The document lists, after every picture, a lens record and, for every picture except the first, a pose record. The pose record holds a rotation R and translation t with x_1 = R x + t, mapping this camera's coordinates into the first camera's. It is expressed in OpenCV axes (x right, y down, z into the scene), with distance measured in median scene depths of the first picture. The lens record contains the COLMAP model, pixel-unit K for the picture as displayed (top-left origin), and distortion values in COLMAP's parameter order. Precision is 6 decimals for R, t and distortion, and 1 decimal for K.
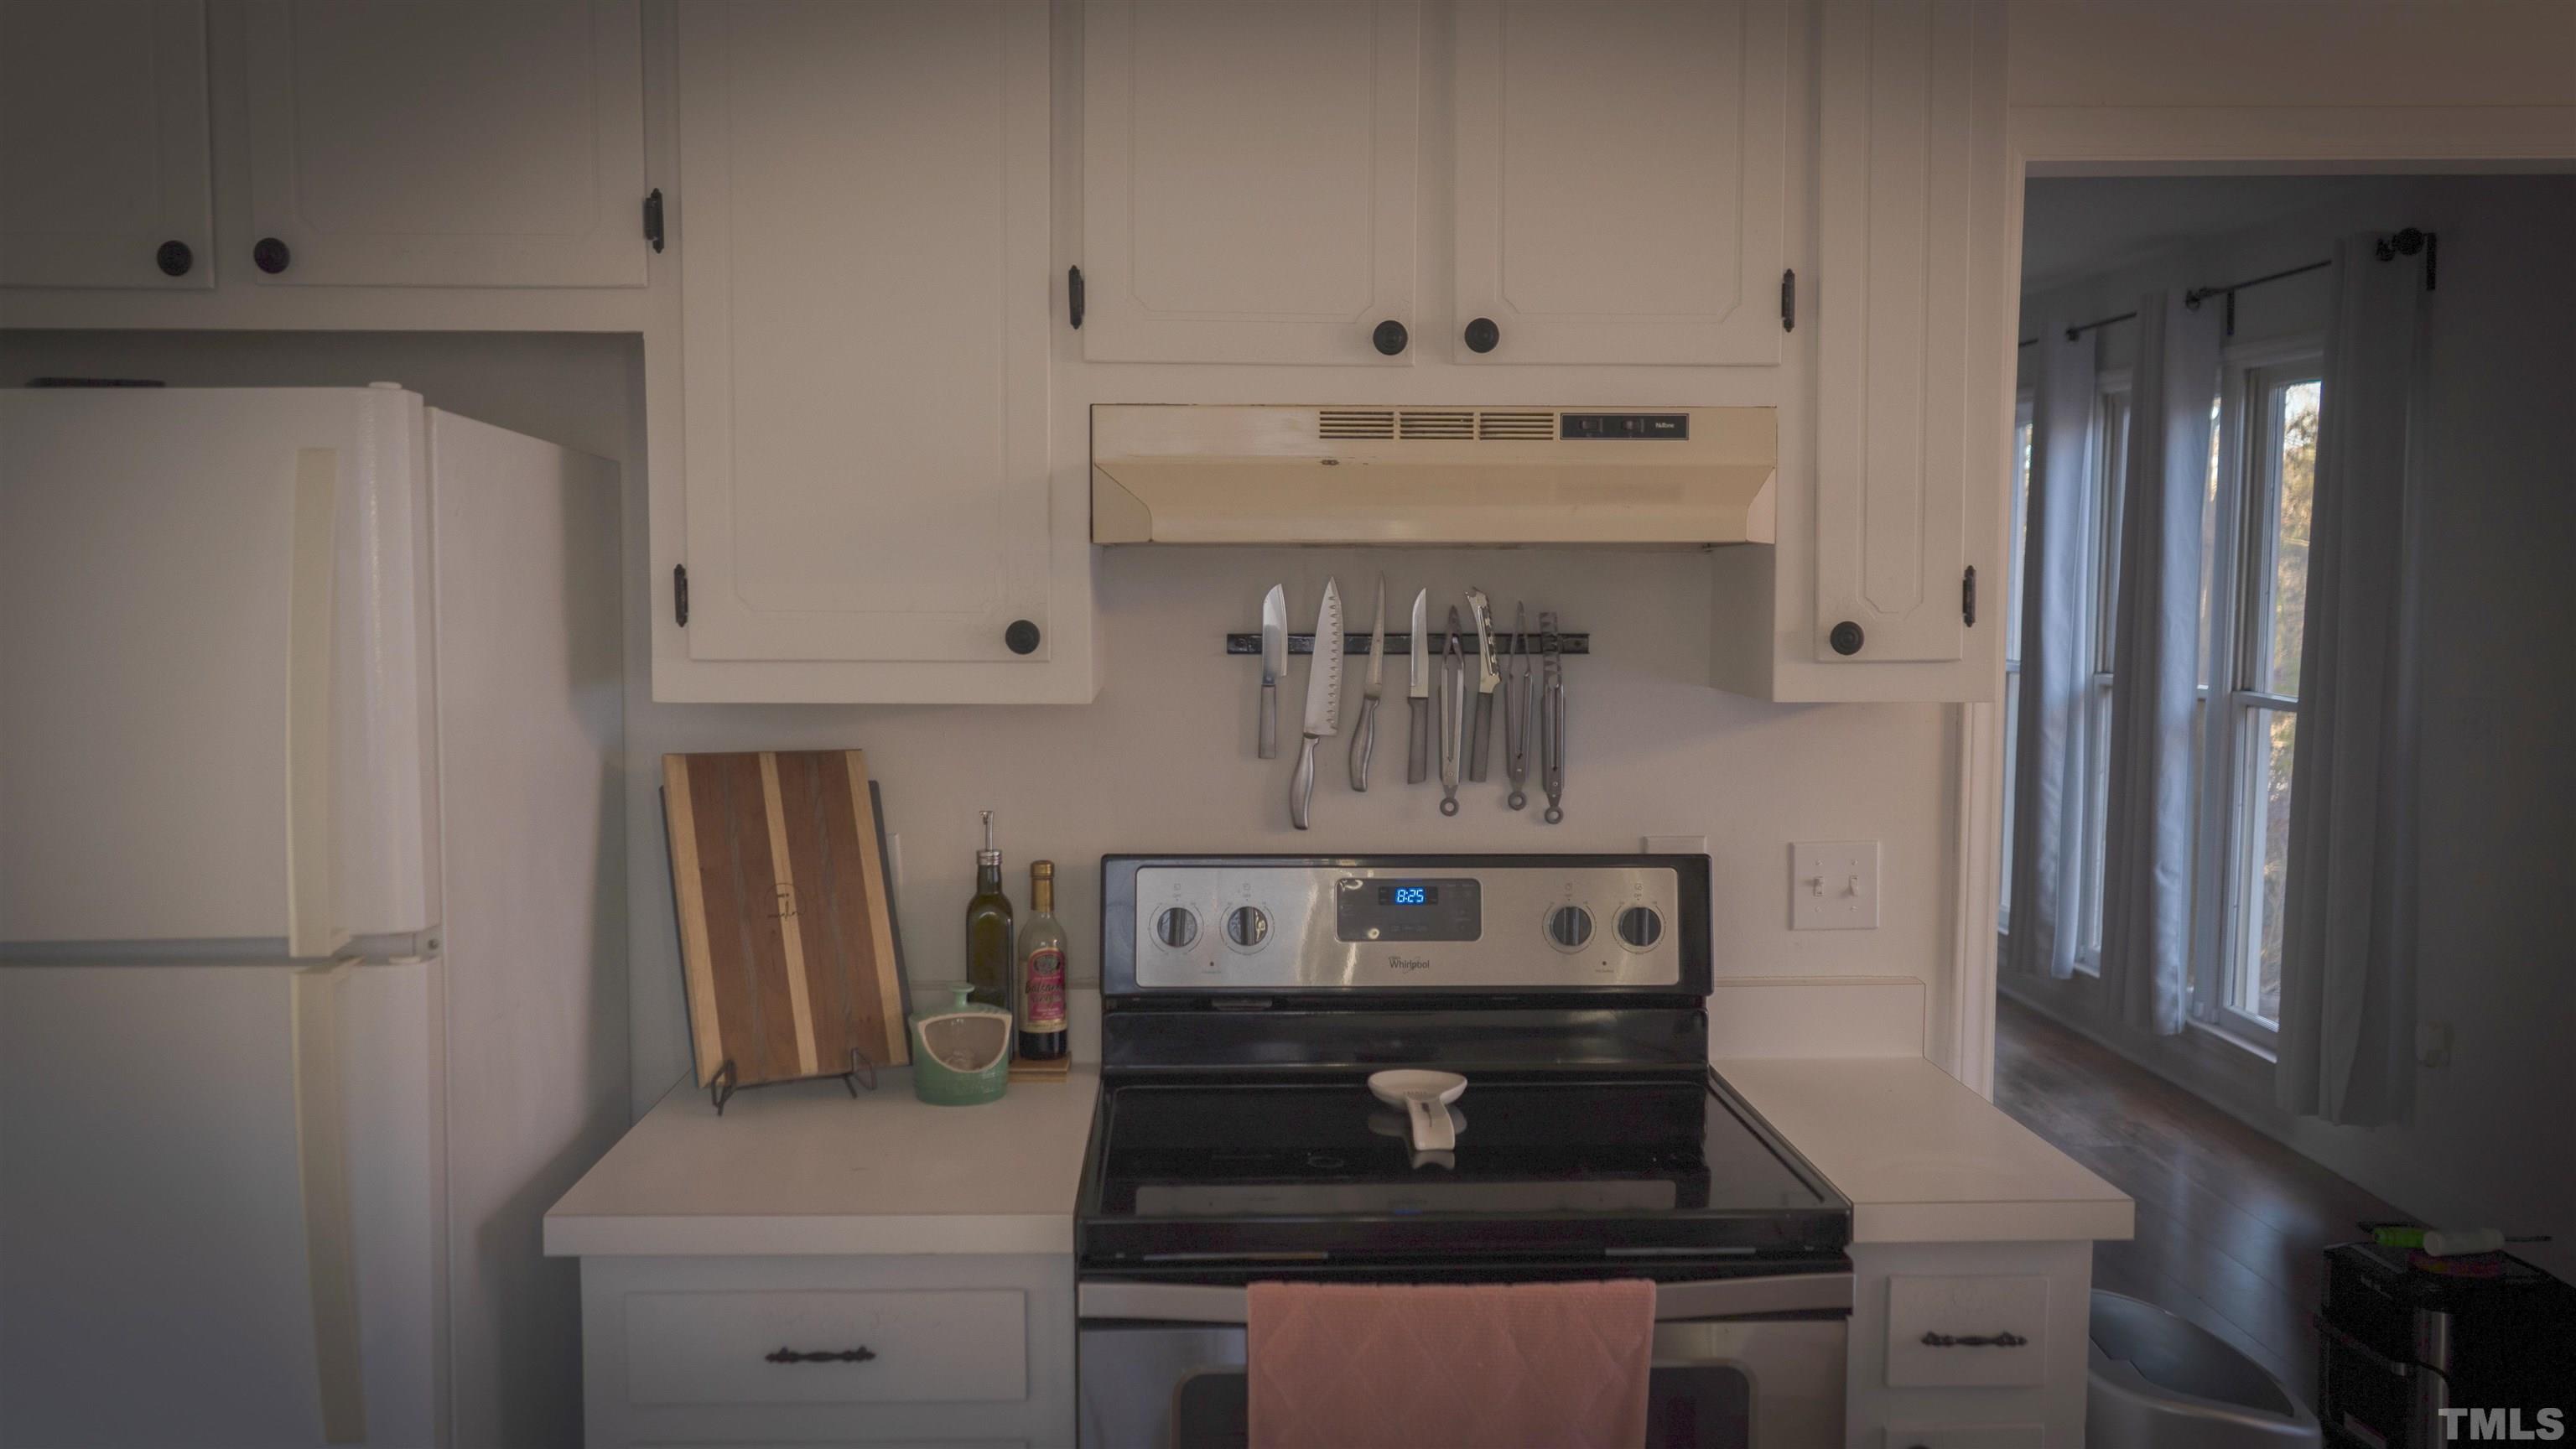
lens RADIAL K [[2089.0, 0, 1288.0], [0, 2089.0, 724.5], [0, 0, 1]] dist [0.001846, -0.000355]
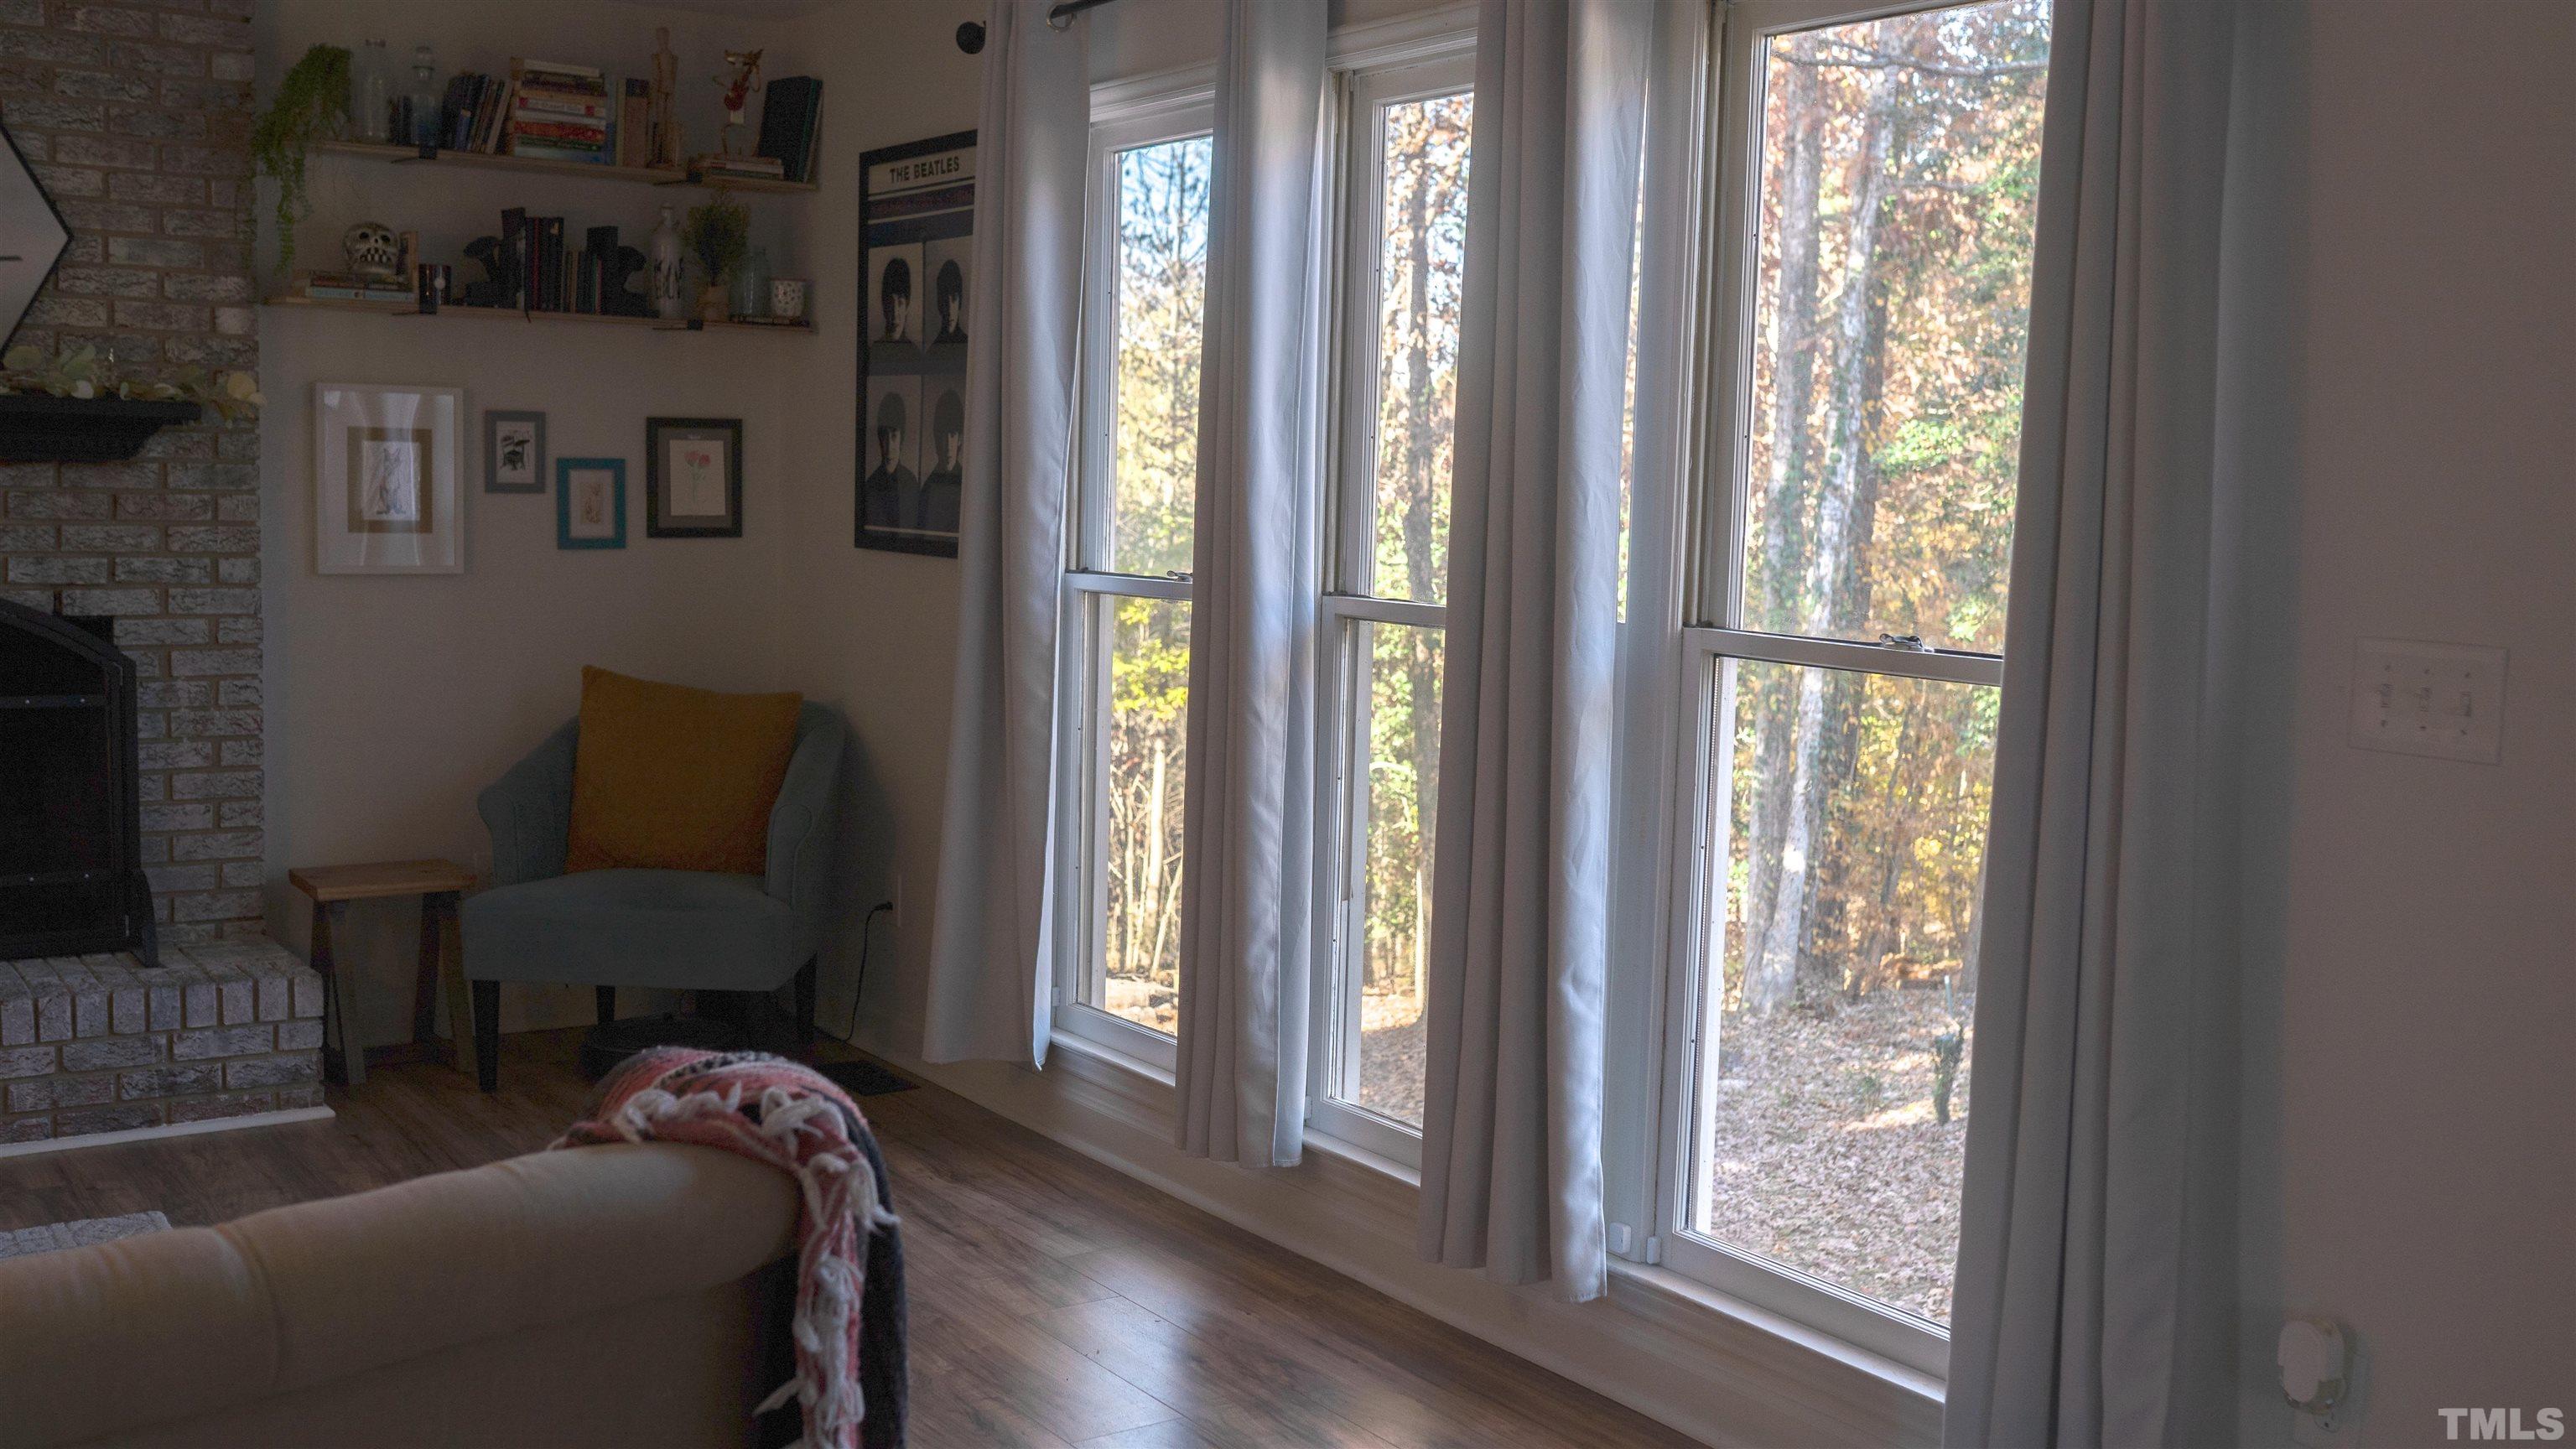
lens RADIAL K [[2541.8, 0, 1288.0], [0, 2541.8, 724.5], [0, 0, 1]] dist [-0.049123, 0.107053]
pose [[0.845006, -0.035445, 0.533580, 0.031674], [0.018052, 0.999123, 0.037783, -0.017715], [-0.534452, -0.022295, 0.844905, 0.512836]]
